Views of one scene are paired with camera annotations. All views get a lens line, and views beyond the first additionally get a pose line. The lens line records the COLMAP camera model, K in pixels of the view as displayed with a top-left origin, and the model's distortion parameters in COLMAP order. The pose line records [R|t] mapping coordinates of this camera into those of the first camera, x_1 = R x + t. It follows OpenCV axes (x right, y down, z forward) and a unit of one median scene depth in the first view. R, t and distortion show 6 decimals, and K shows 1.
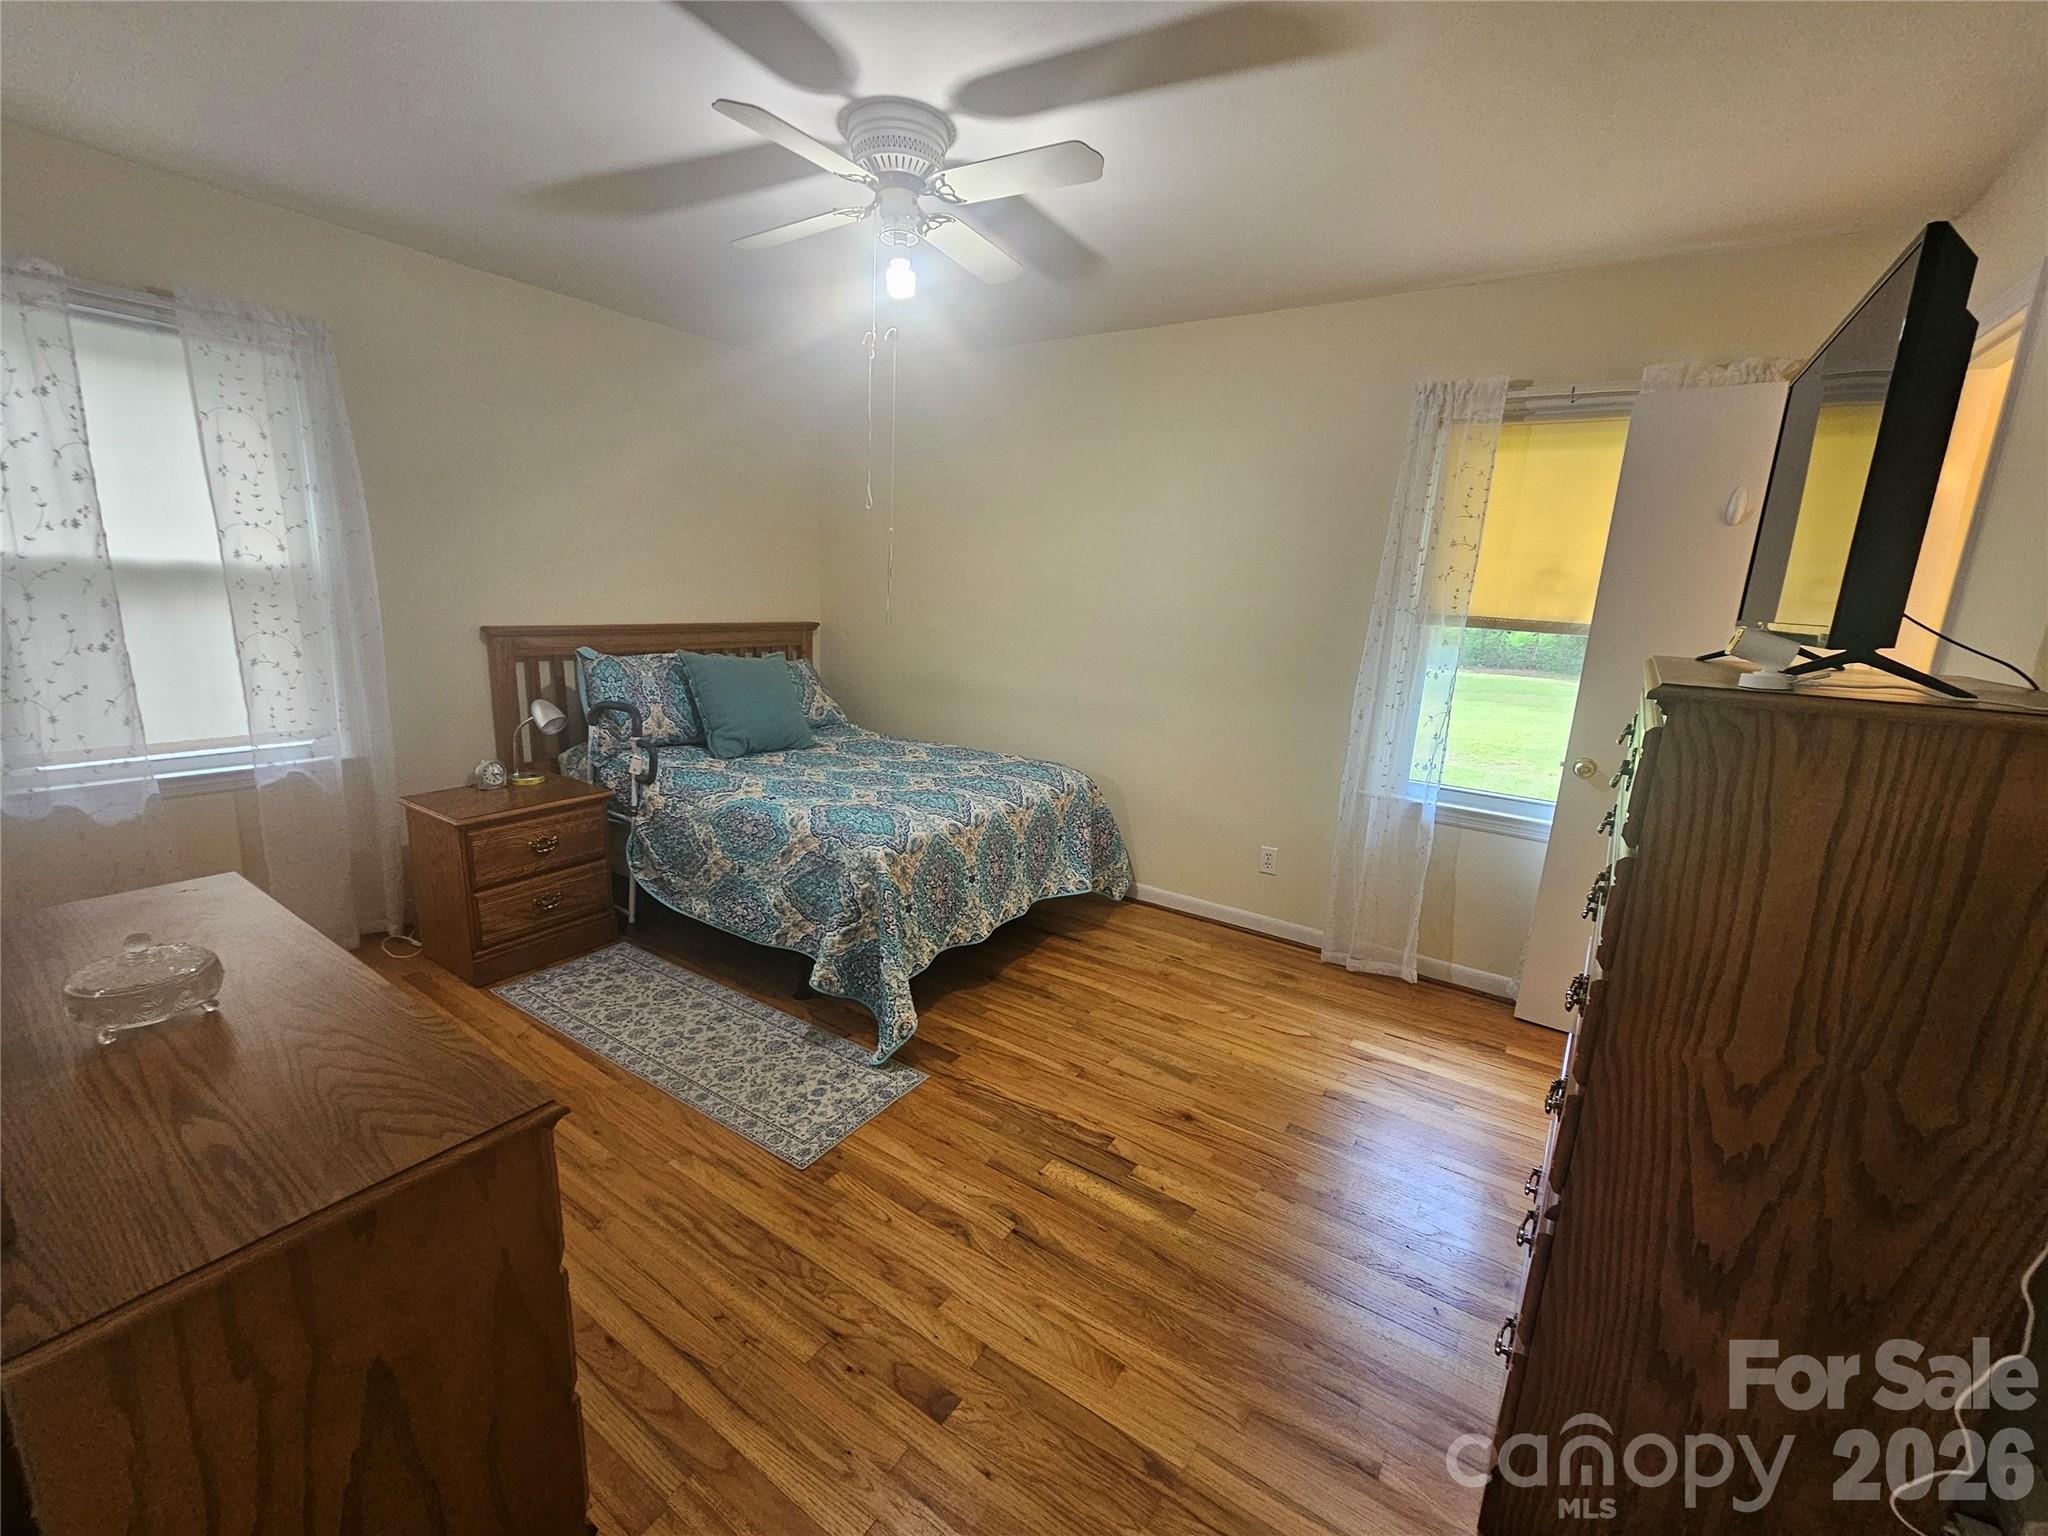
lens RADIAL K [[839.0, 0, 1021.0], [0, 839.0, 774.0], [0, 0, 1]] dist [-0.001642, 0.000087]
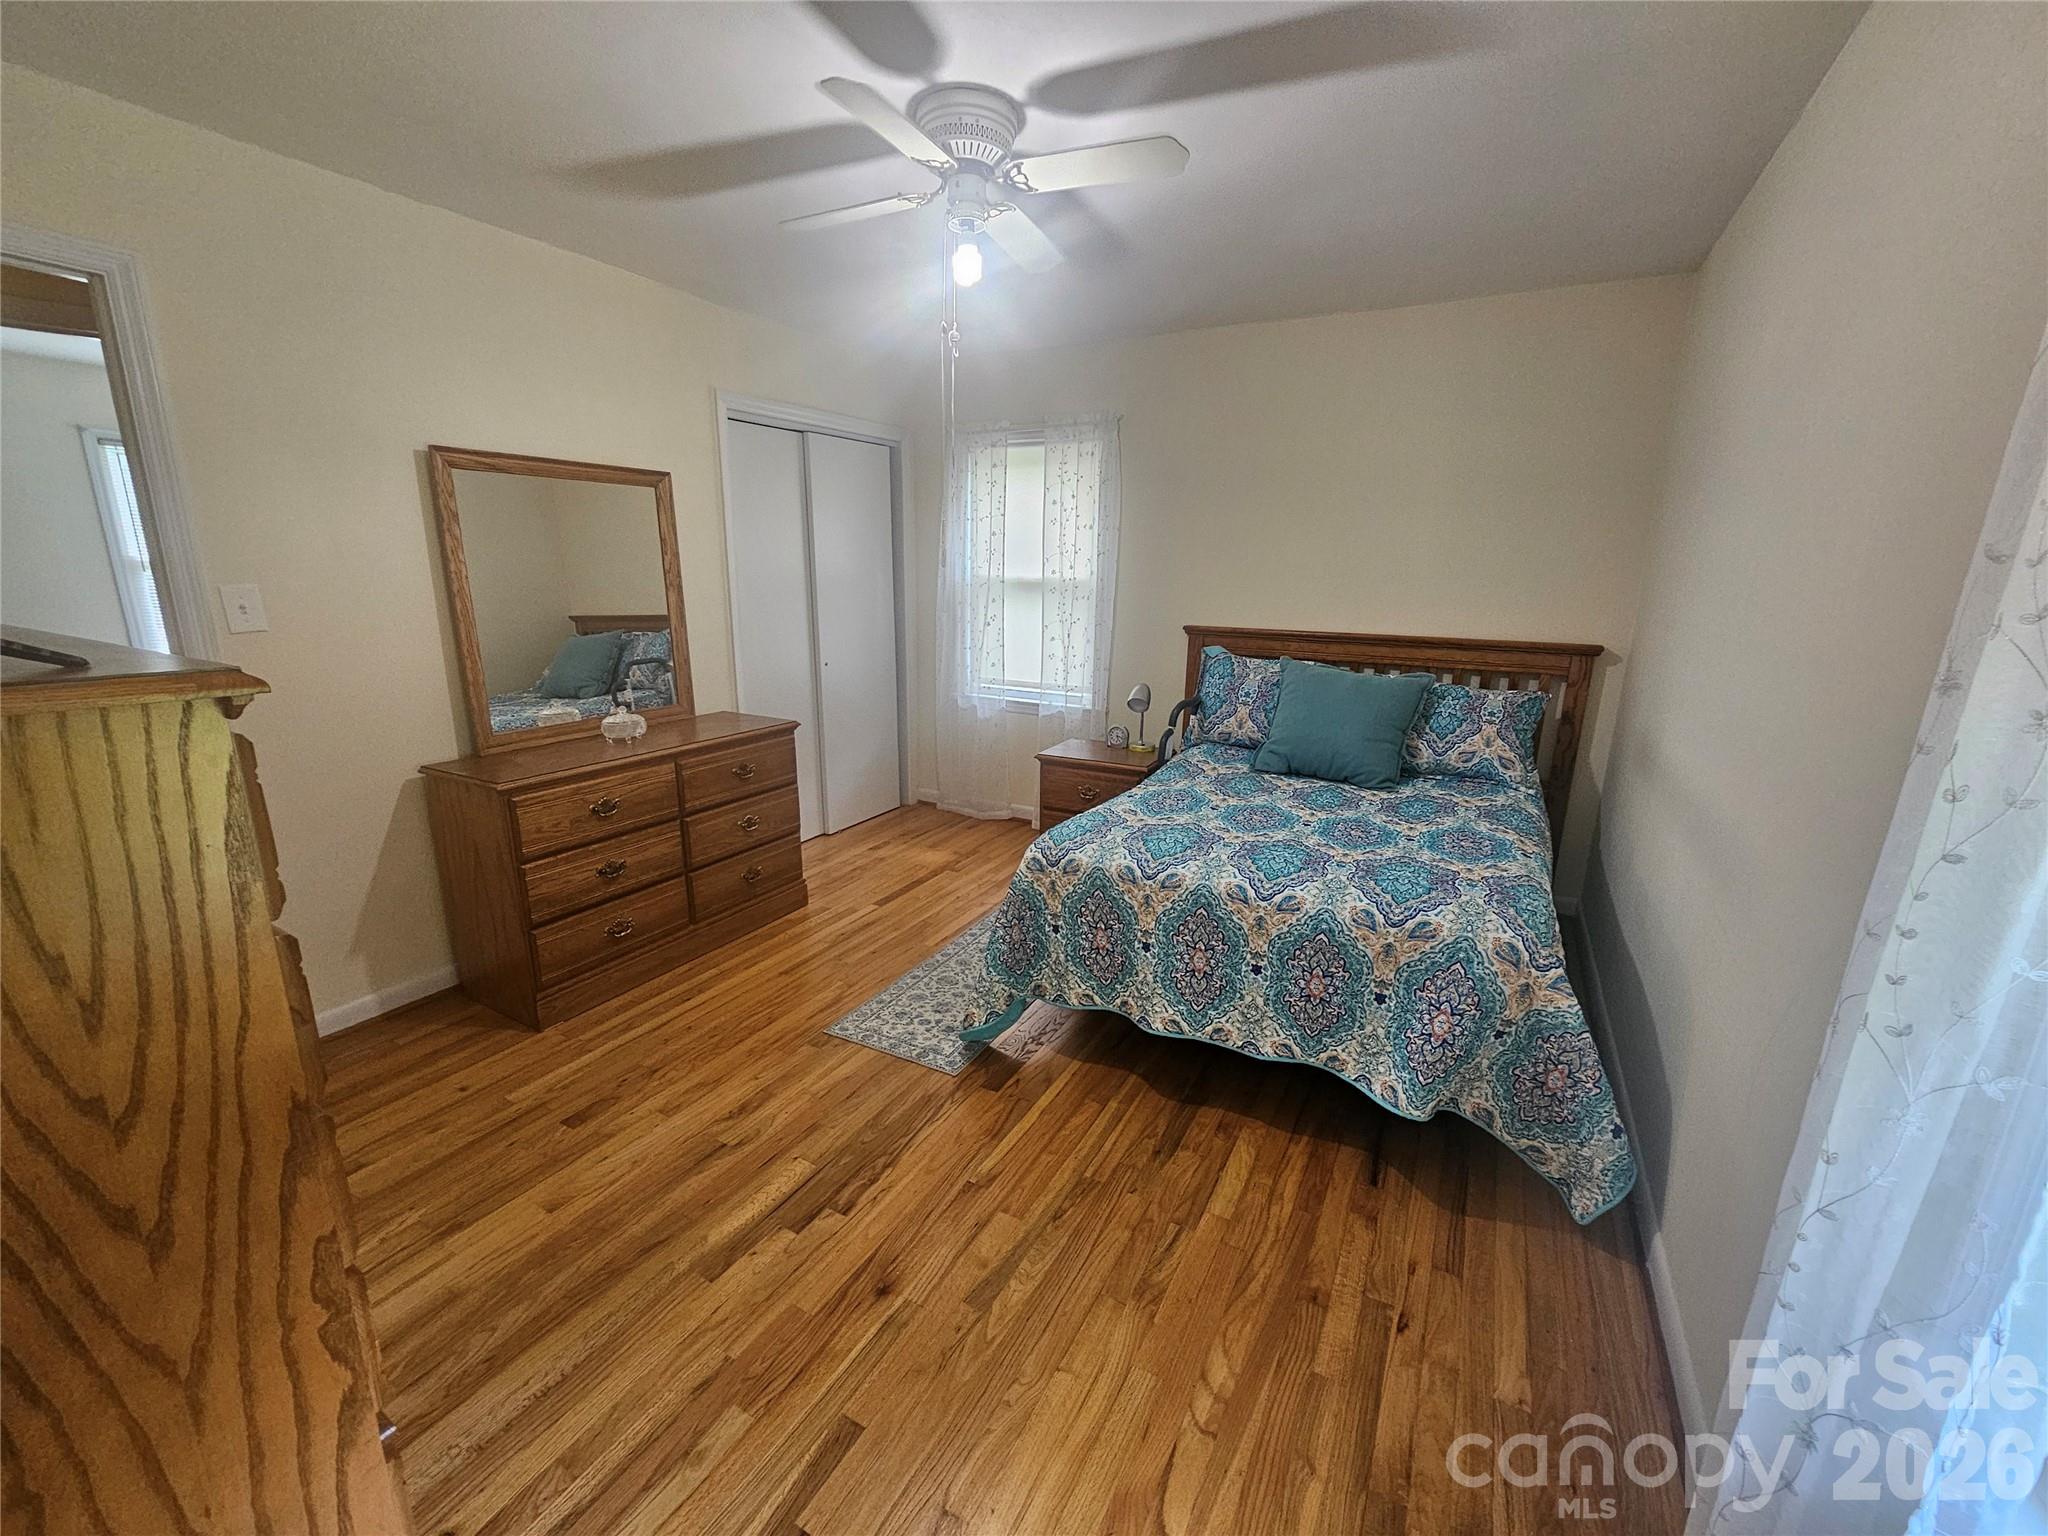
lens RADIAL K [[839.0, 0, 1021.0], [0, 839.0, 774.0], [0, 0, 1]] dist [-0.001642, 0.000087]
pose [[0.084584, 0.196246, -0.976900, 0.754082], [-0.230991, 0.957567, 0.172363, -0.157285], [0.969272, 0.211076, 0.126326, 0.841473]]
